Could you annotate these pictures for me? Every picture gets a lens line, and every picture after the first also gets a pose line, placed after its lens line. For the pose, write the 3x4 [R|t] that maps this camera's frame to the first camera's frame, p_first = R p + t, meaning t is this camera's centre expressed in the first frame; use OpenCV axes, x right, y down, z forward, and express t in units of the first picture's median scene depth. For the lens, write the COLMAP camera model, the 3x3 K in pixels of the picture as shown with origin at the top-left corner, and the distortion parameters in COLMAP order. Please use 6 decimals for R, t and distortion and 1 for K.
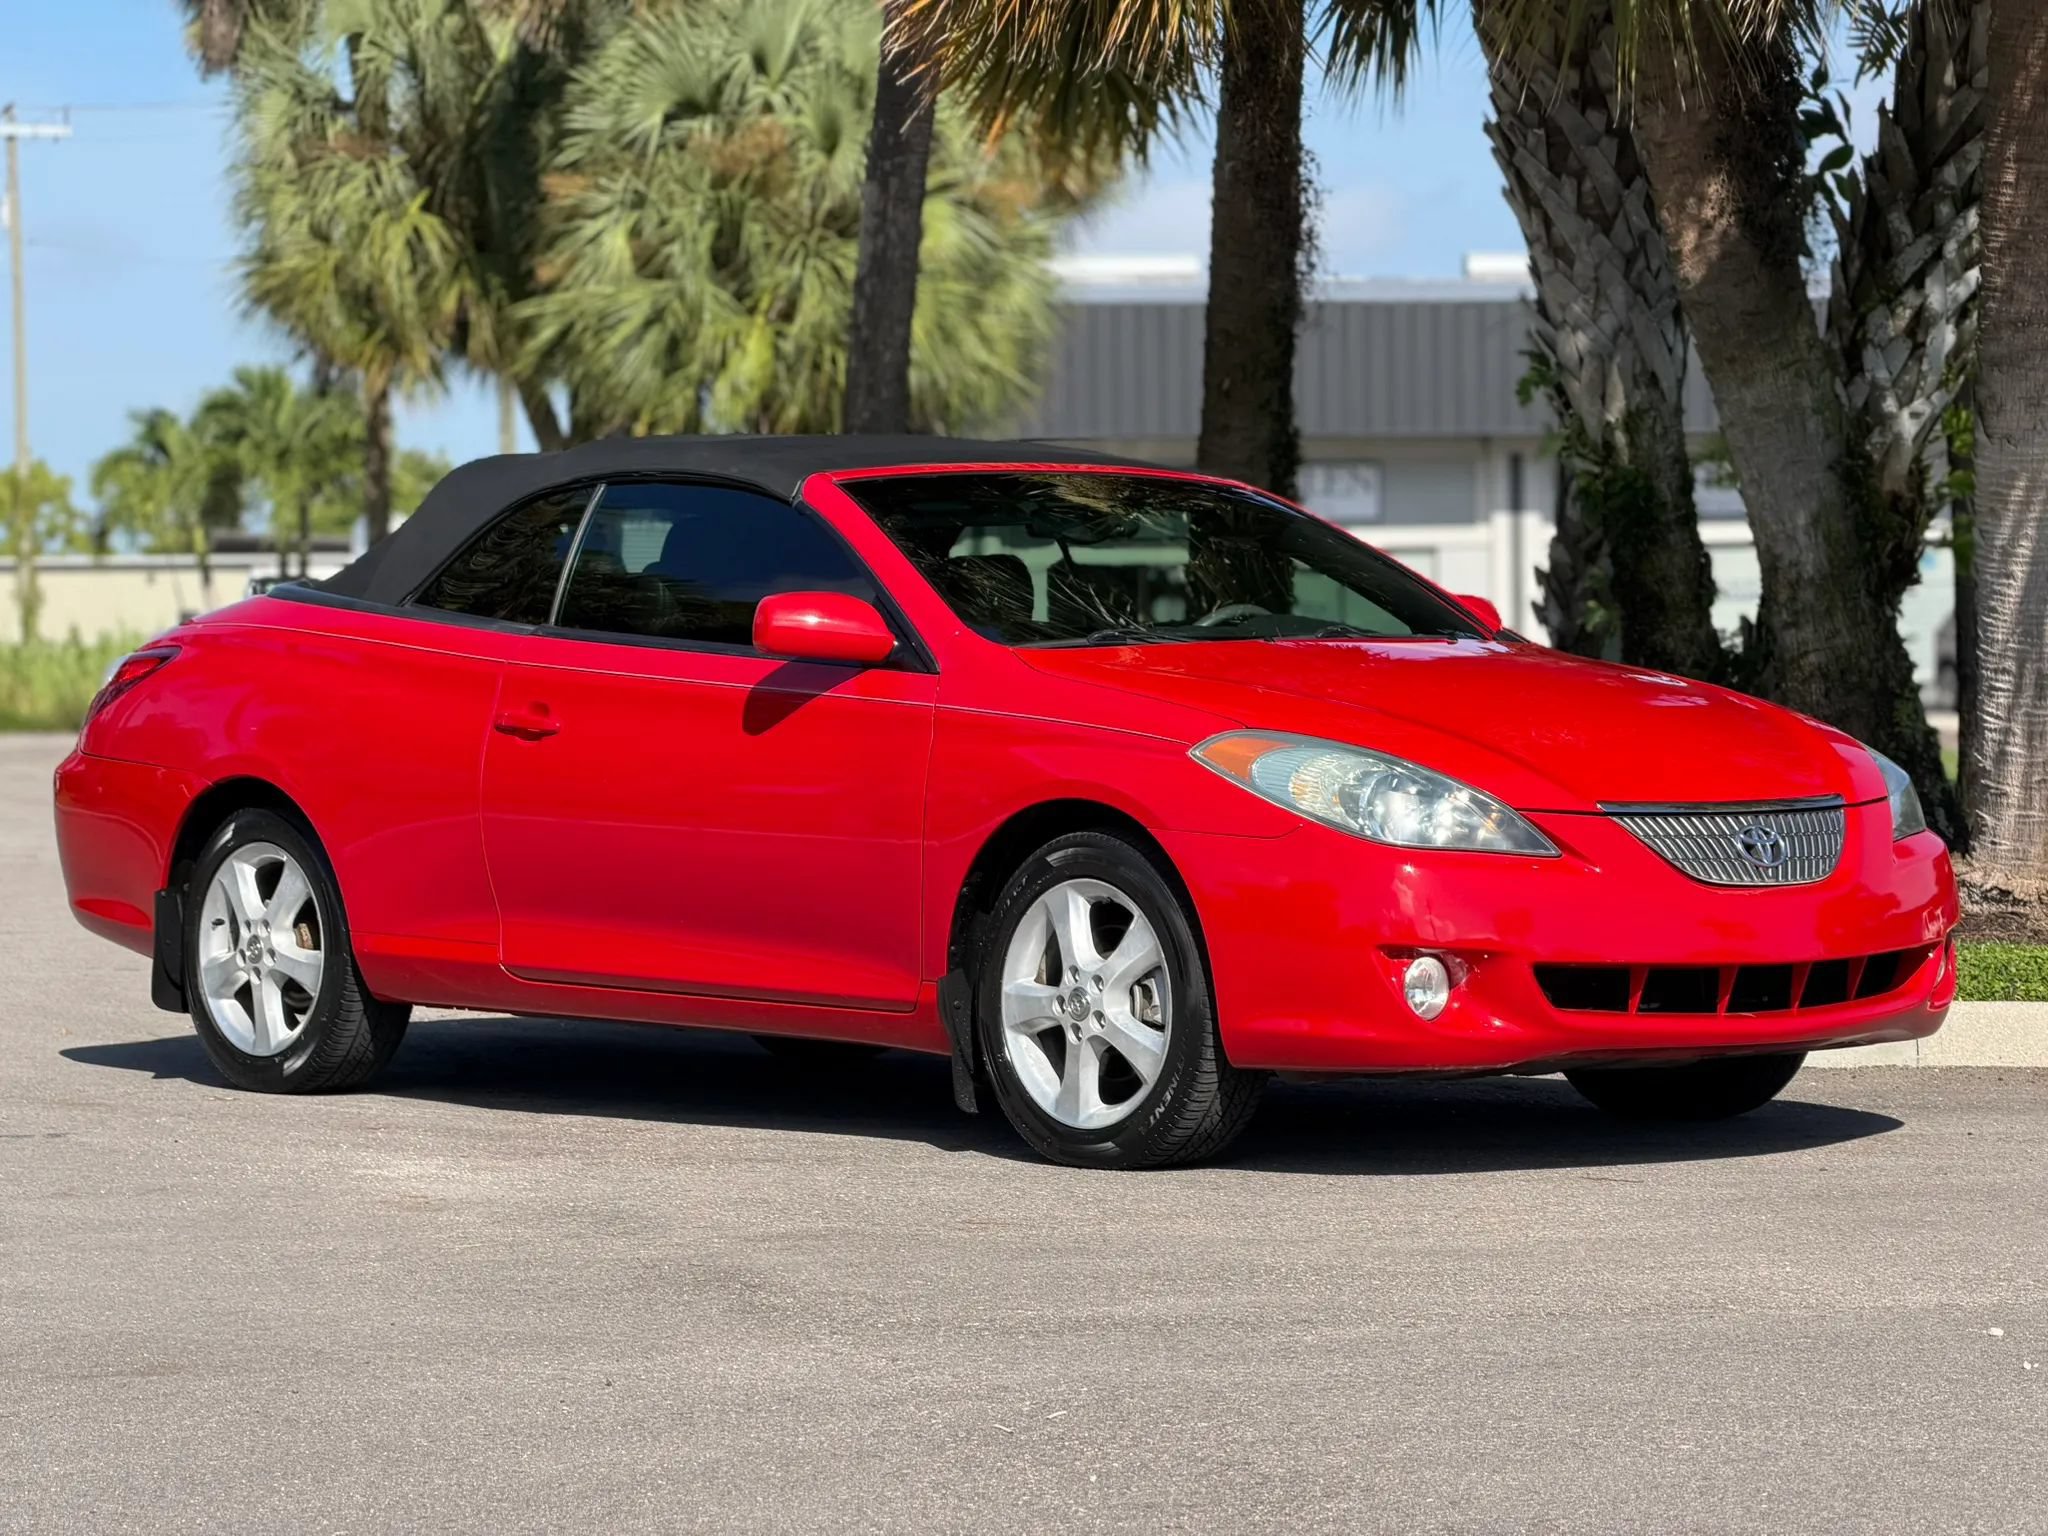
lens RADIAL K [[6101.1, 0, 1024.0], [0, 6101.1, 768.0], [0, 0, 1]] dist [0.335108, -1.775464]
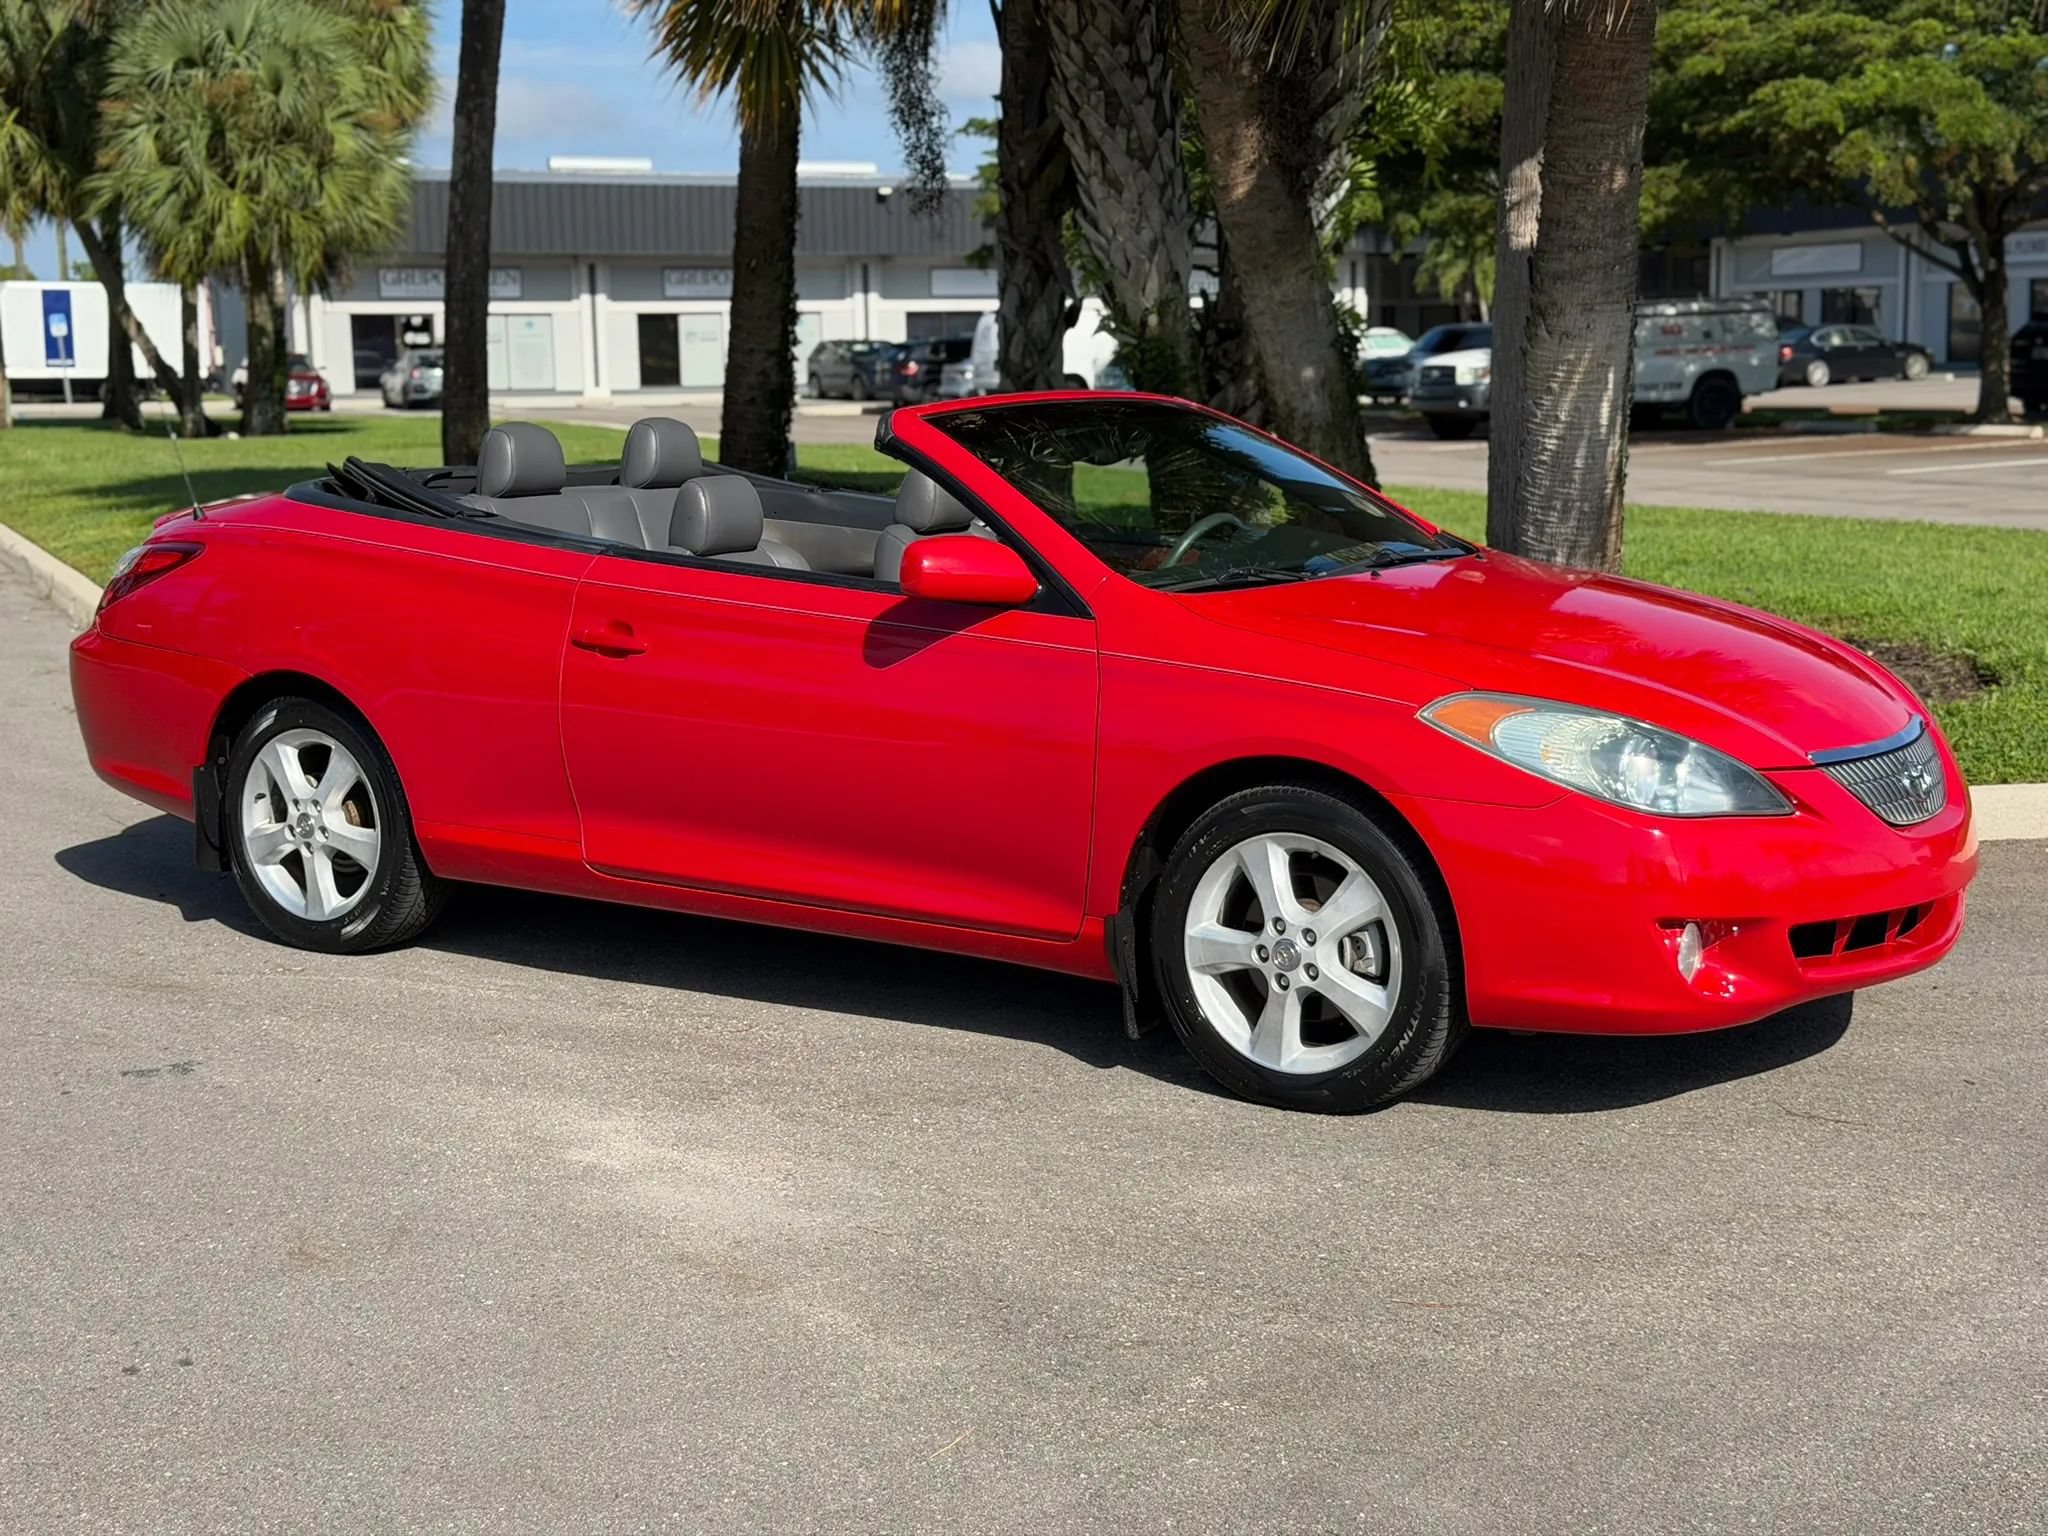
lens RADIAL K [[2838.2, 0, 1021.8], [0, 2838.2, 783.4], [0, 0, 1]] dist [0.175017, -0.240441]
pose [[0.967747, -0.040079, 0.248717, -0.103185], [0.007160, 0.991241, 0.131874, -0.036187], [-0.251824, -0.125840, 0.959557, 0.379613]]
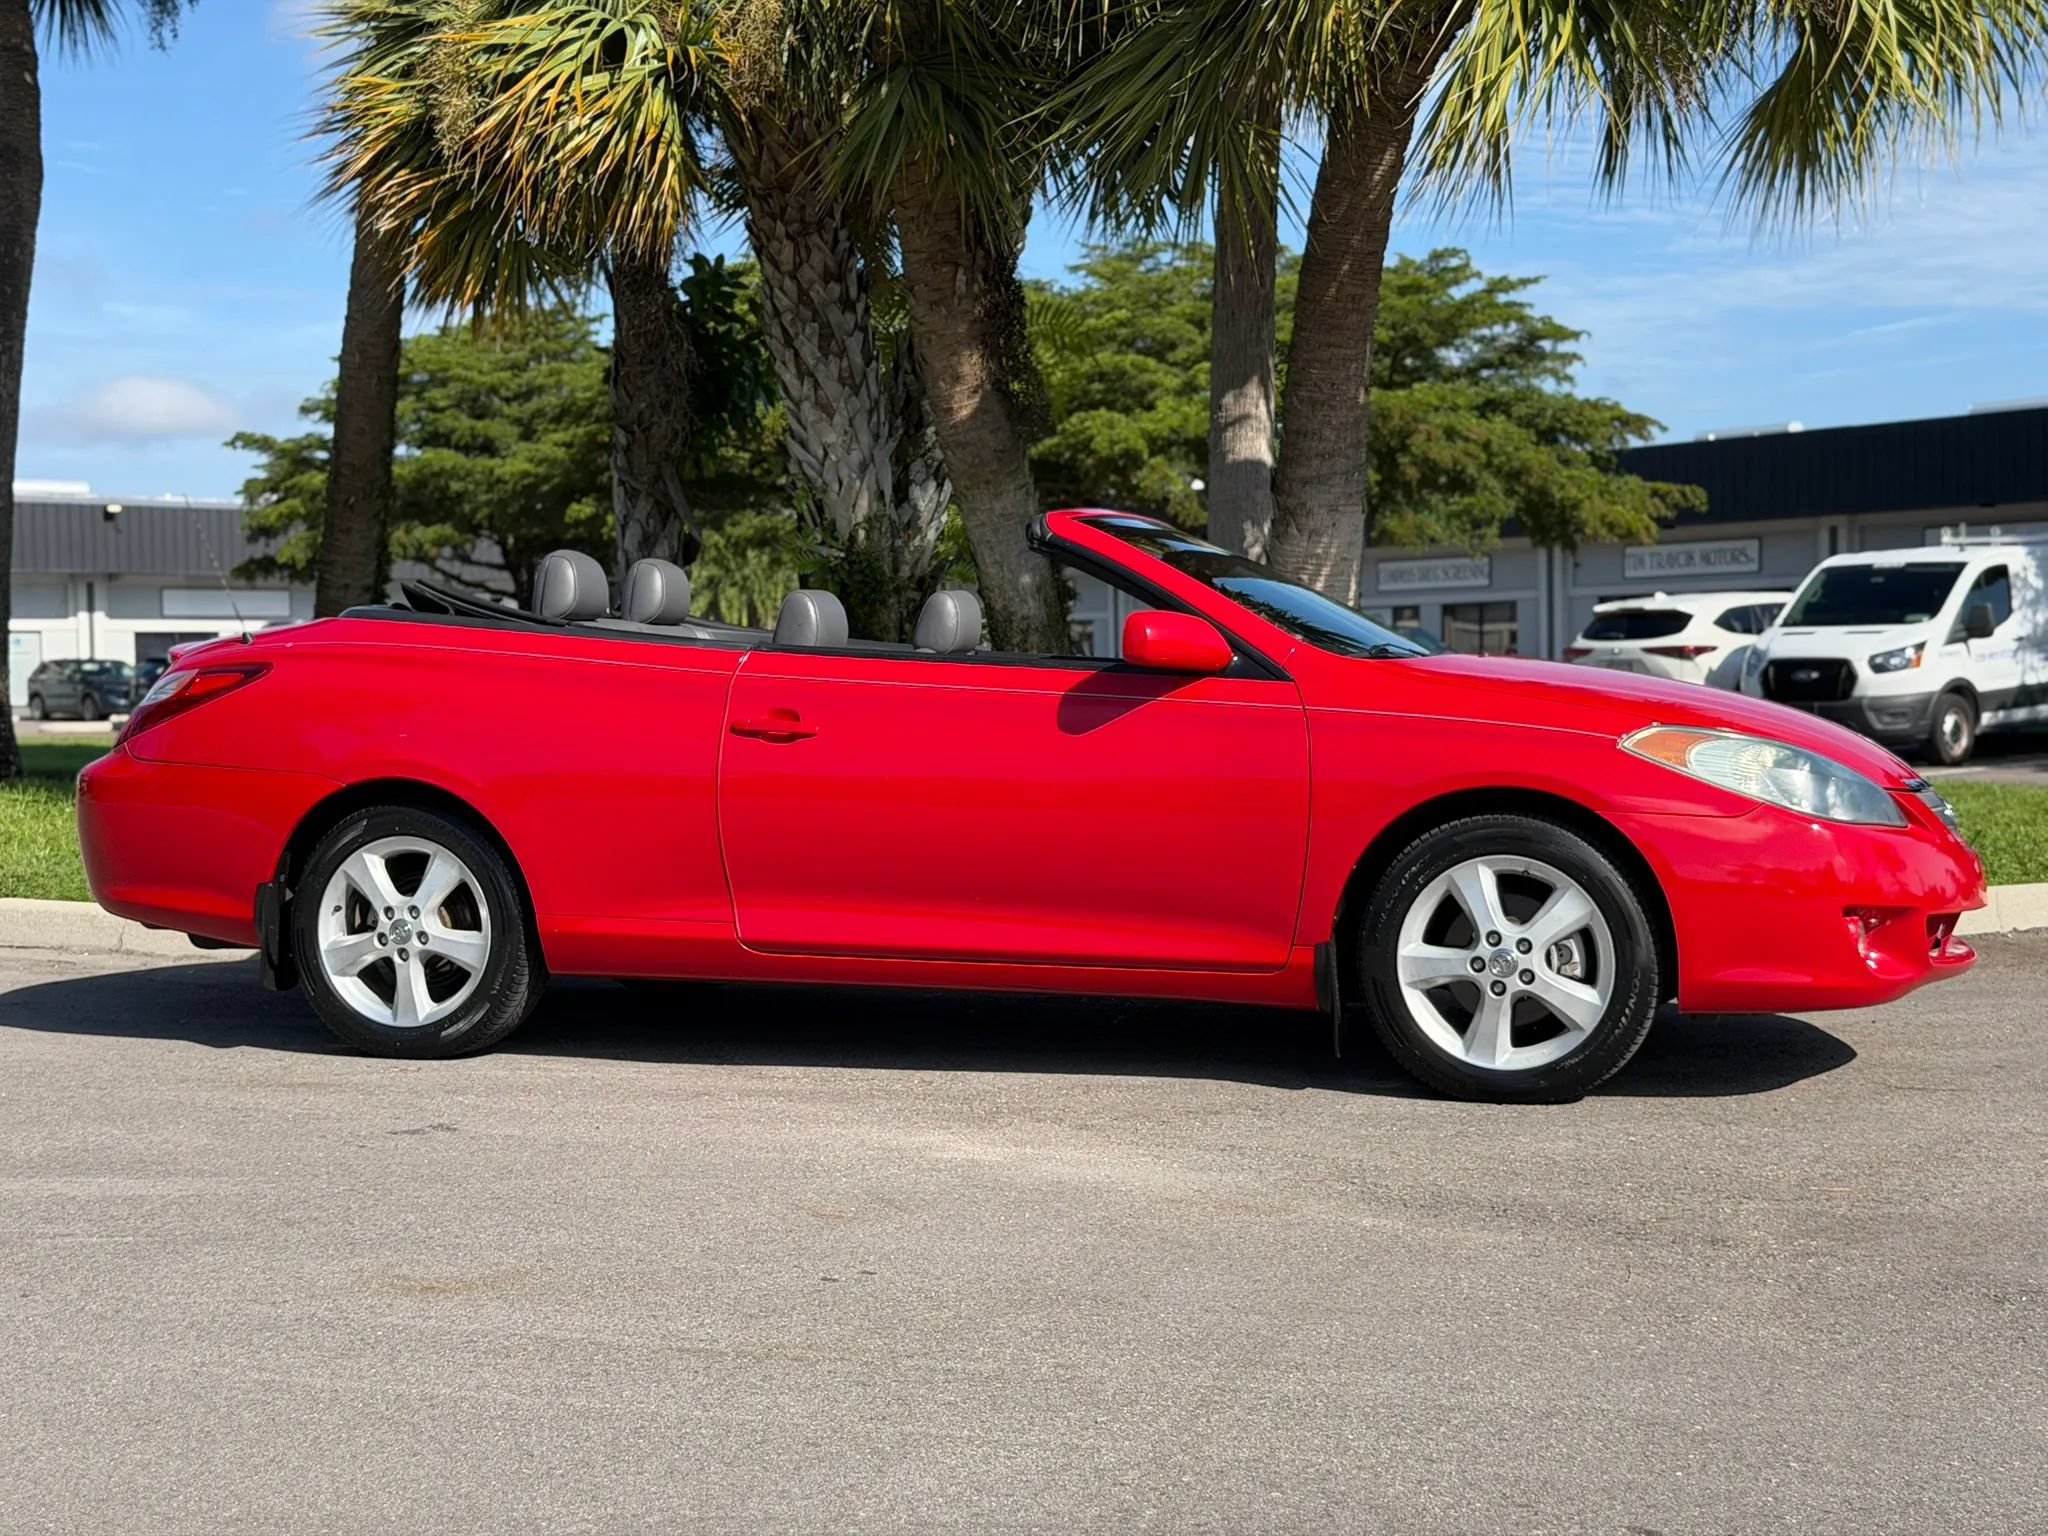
lens RADIAL K [[2838.2, 0, 1021.8], [0, 2838.2, 783.4], [0, 0, 1]] dist [0.175017, -0.240441]
pose [[0.857824, -0.018670, 0.513604, -0.237336], [0.011997, 0.999795, 0.016307, -0.003782], [-0.513804, -0.007827, 0.857872, 0.396069]]
